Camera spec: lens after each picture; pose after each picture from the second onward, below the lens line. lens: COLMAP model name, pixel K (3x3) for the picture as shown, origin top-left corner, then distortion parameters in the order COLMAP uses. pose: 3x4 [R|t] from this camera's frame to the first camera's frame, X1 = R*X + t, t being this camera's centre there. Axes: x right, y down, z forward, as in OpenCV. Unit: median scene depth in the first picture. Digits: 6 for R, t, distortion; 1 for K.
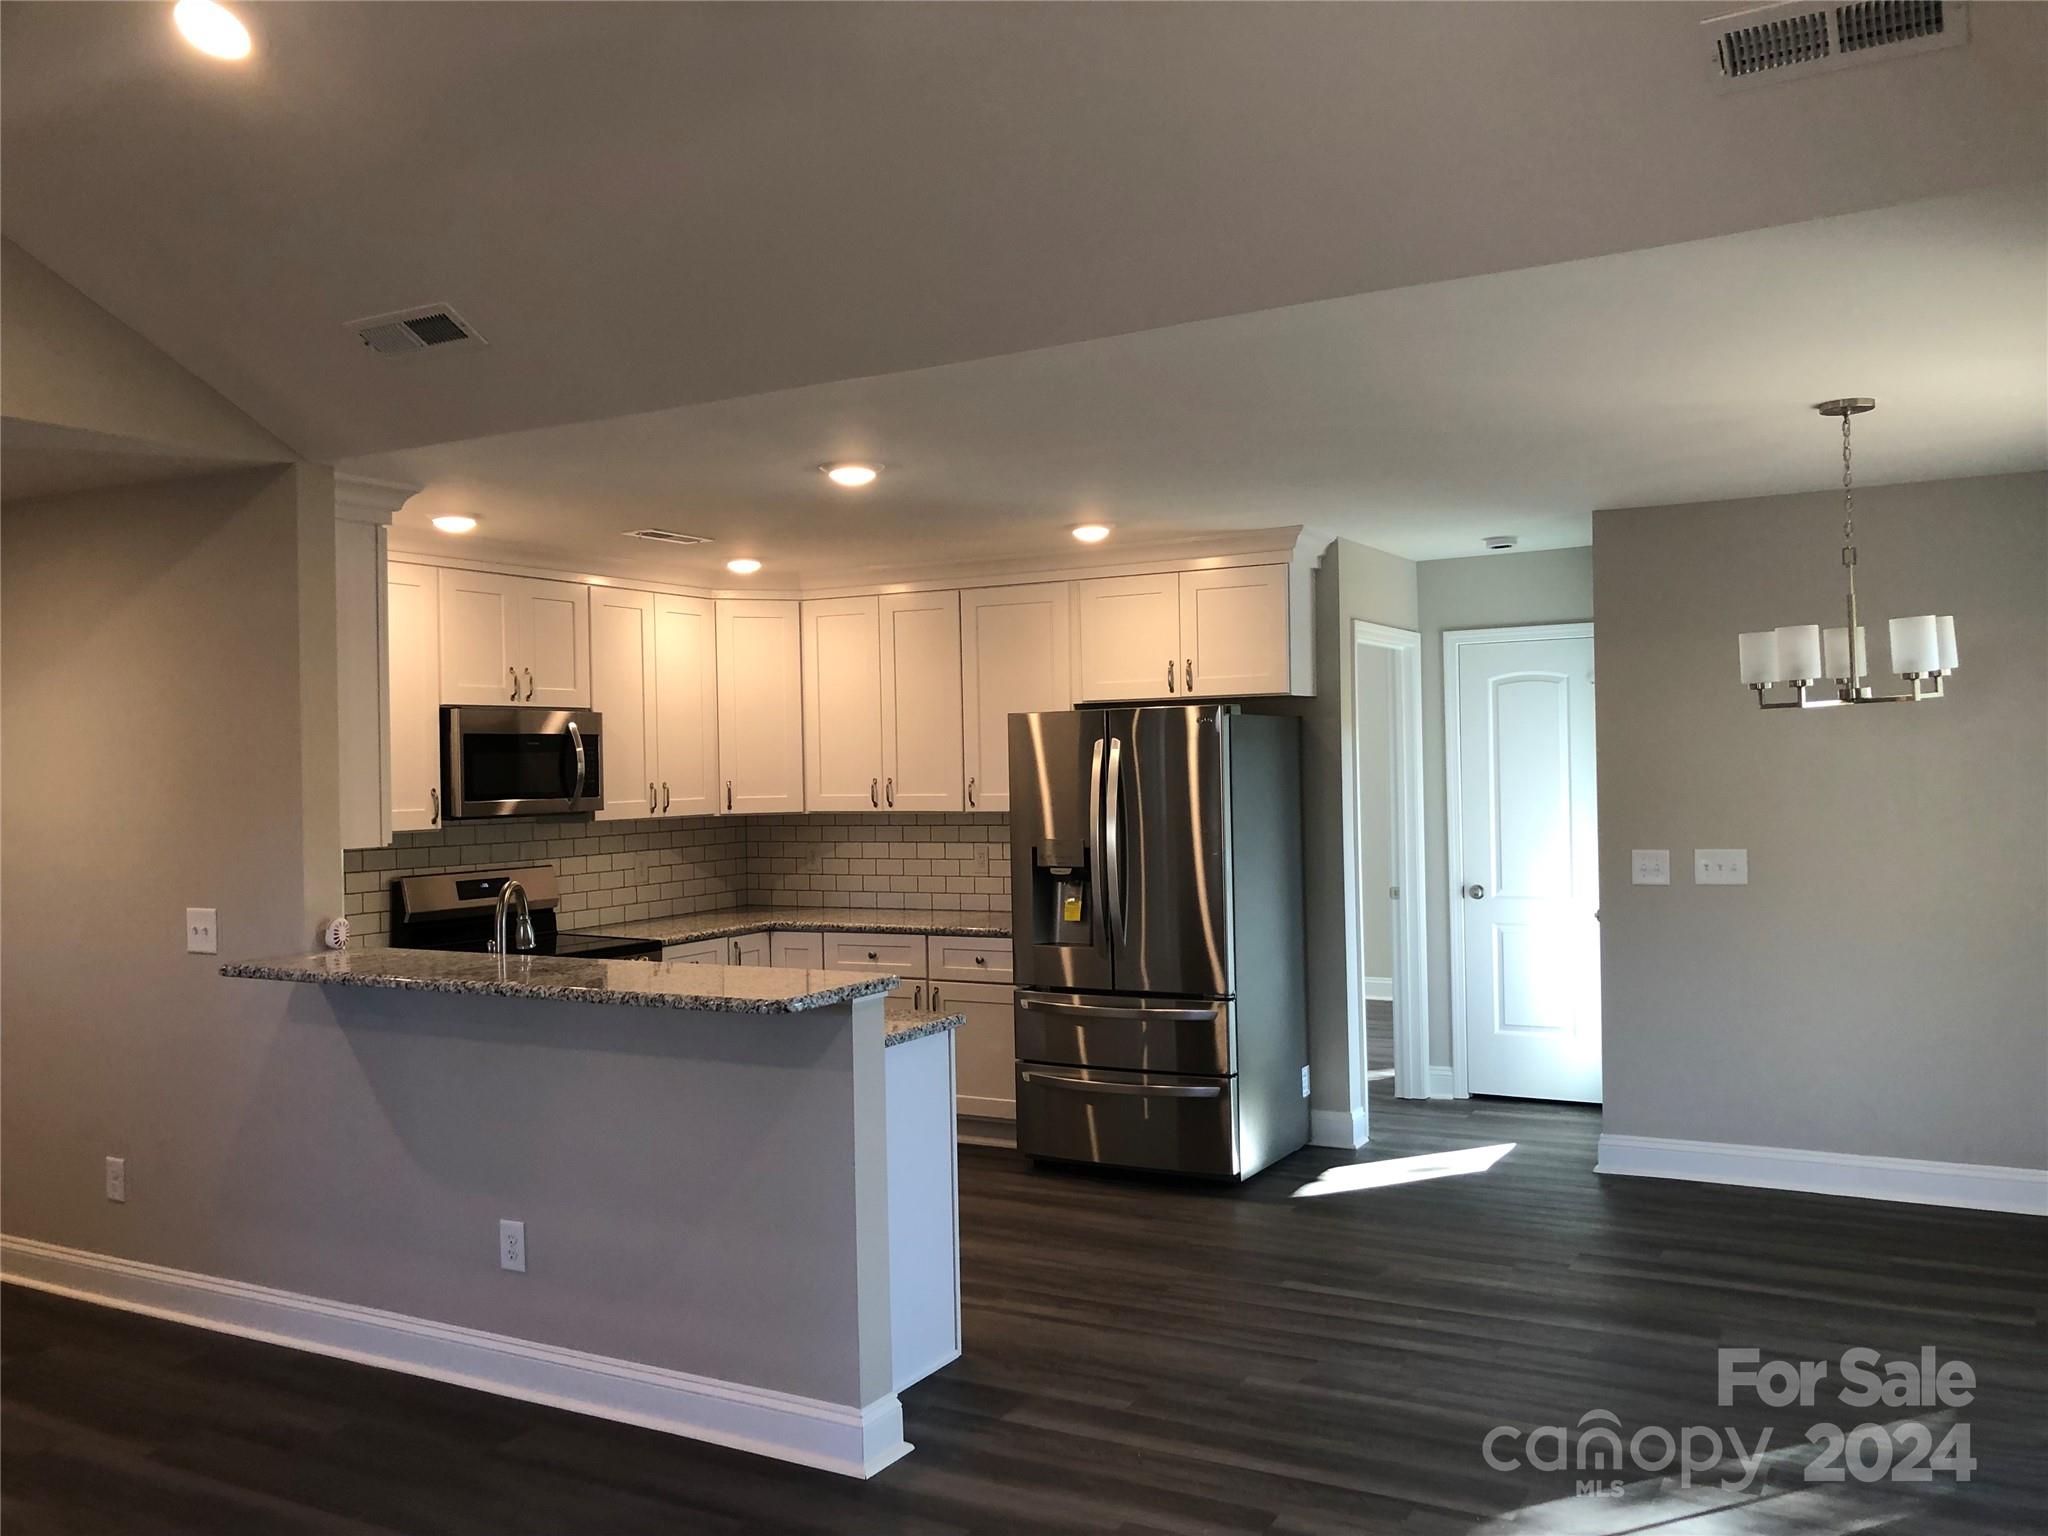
lens RADIAL K [[1667.3, 0, 1024.0], [0, 1667.3, 768.0], [0, 0, 1]] dist [0.038390, -0.003222]
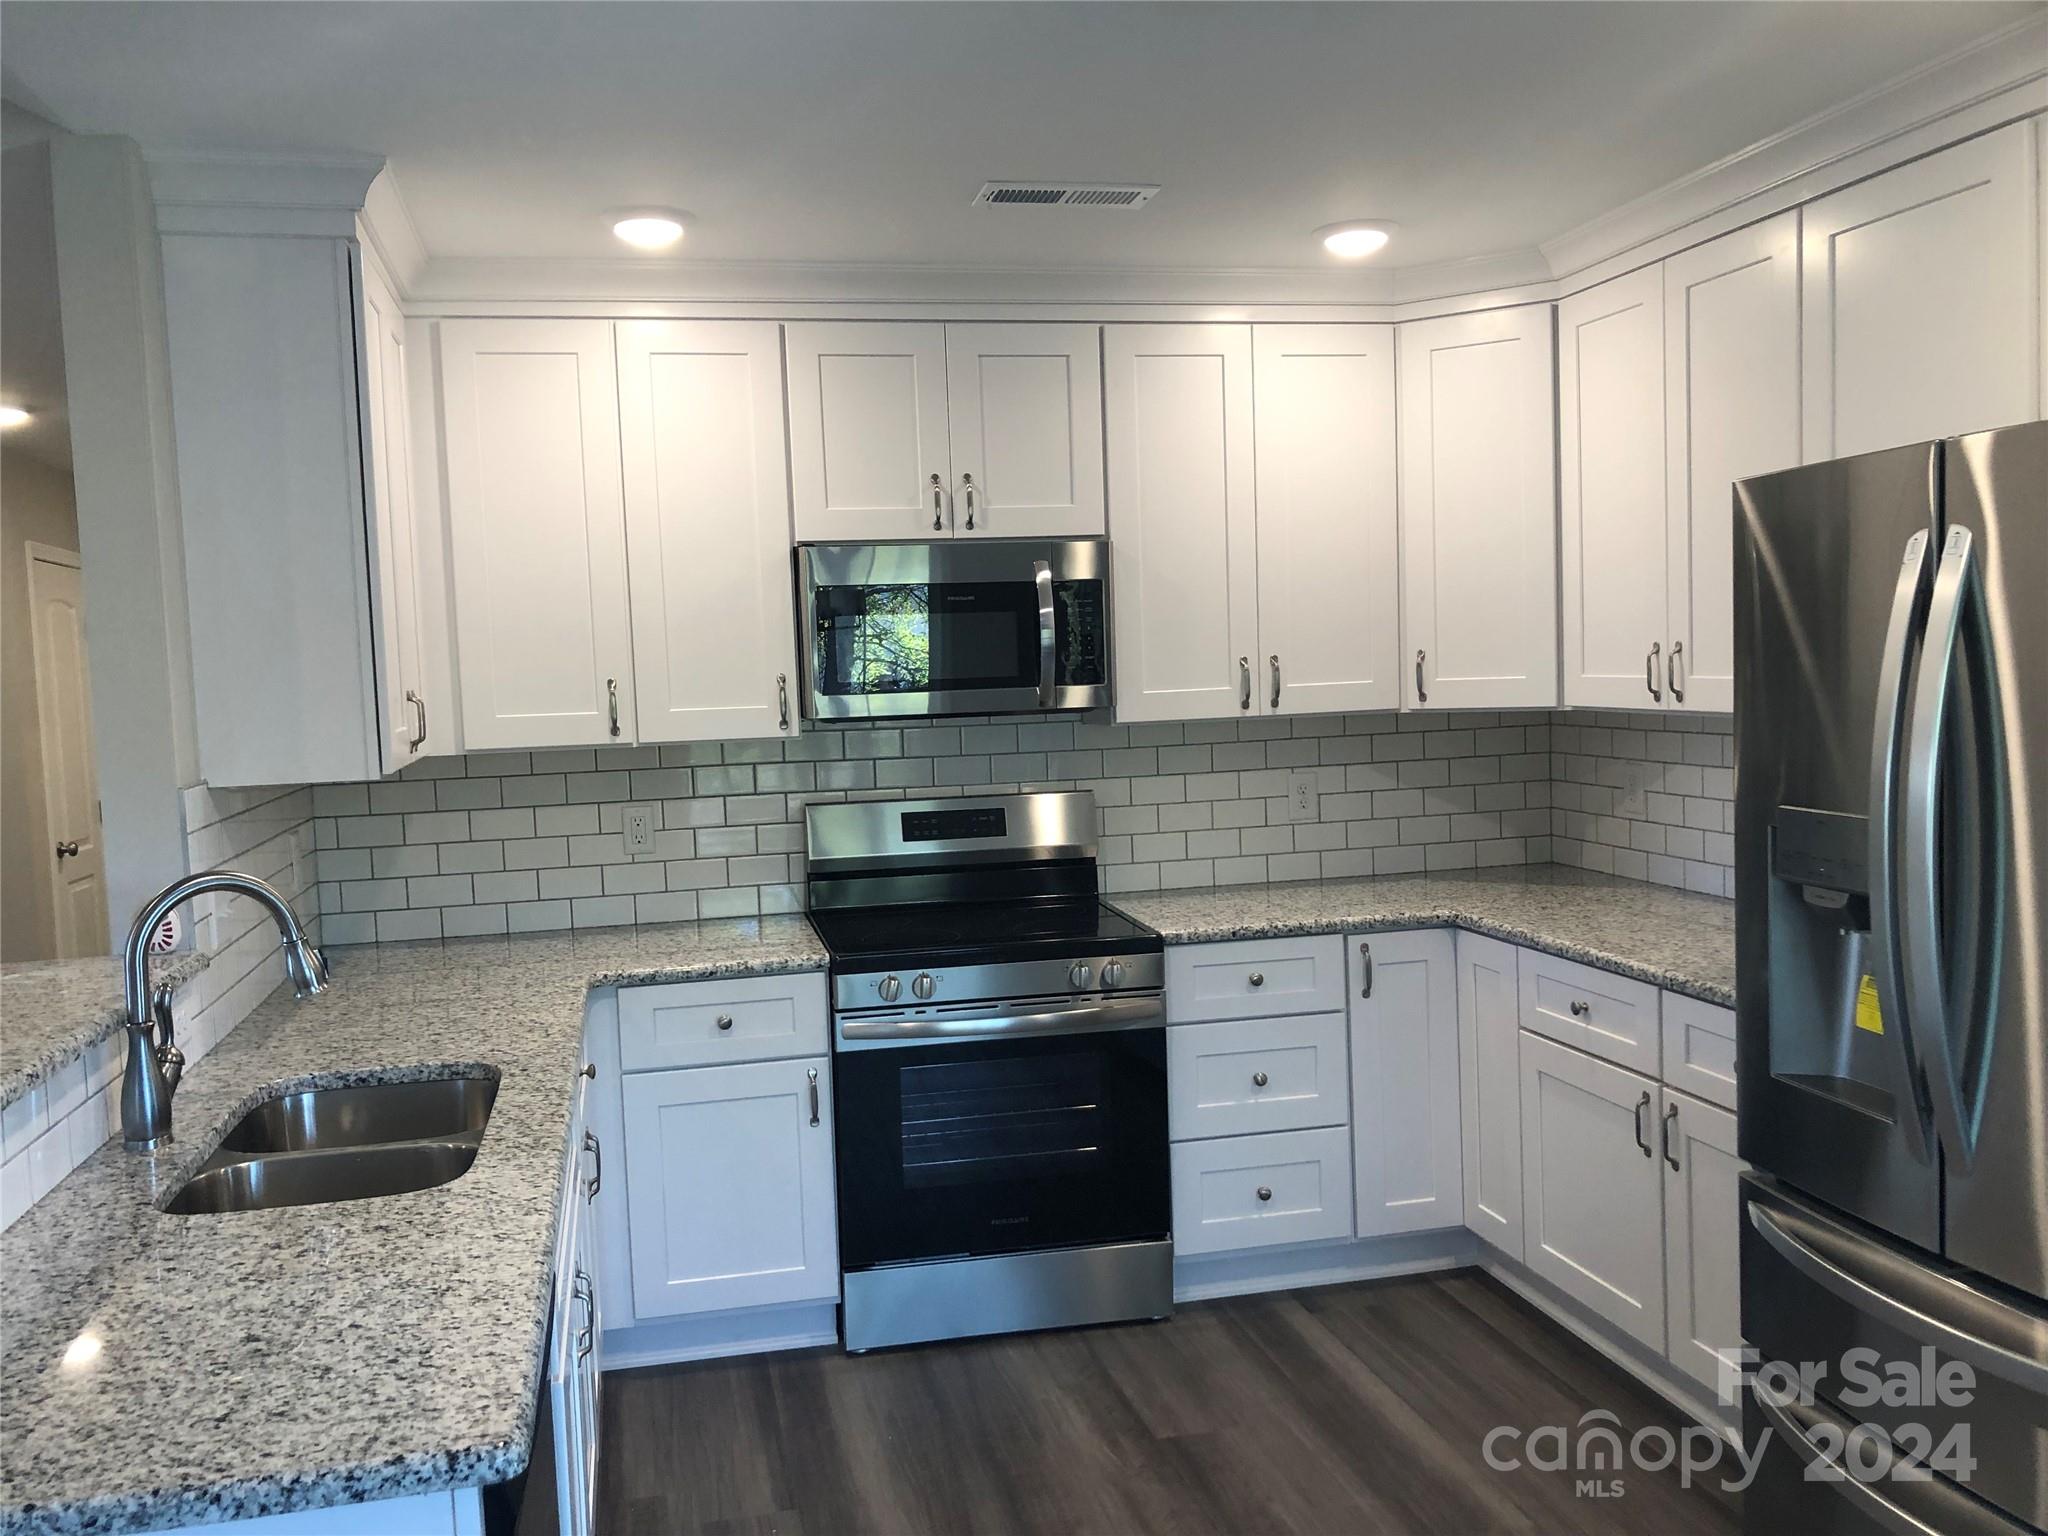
lens RADIAL K [[1667.3, 0, 1024.0], [0, 1667.3, 768.0], [0, 0, 1]] dist [0.038390, -0.003222]
pose [[0.652676, 0.044659, -0.756320, 0.170064], [0.024135, 0.996529, 0.079671, -0.000680], [0.757253, -0.070254, 0.649333, 0.560894]]
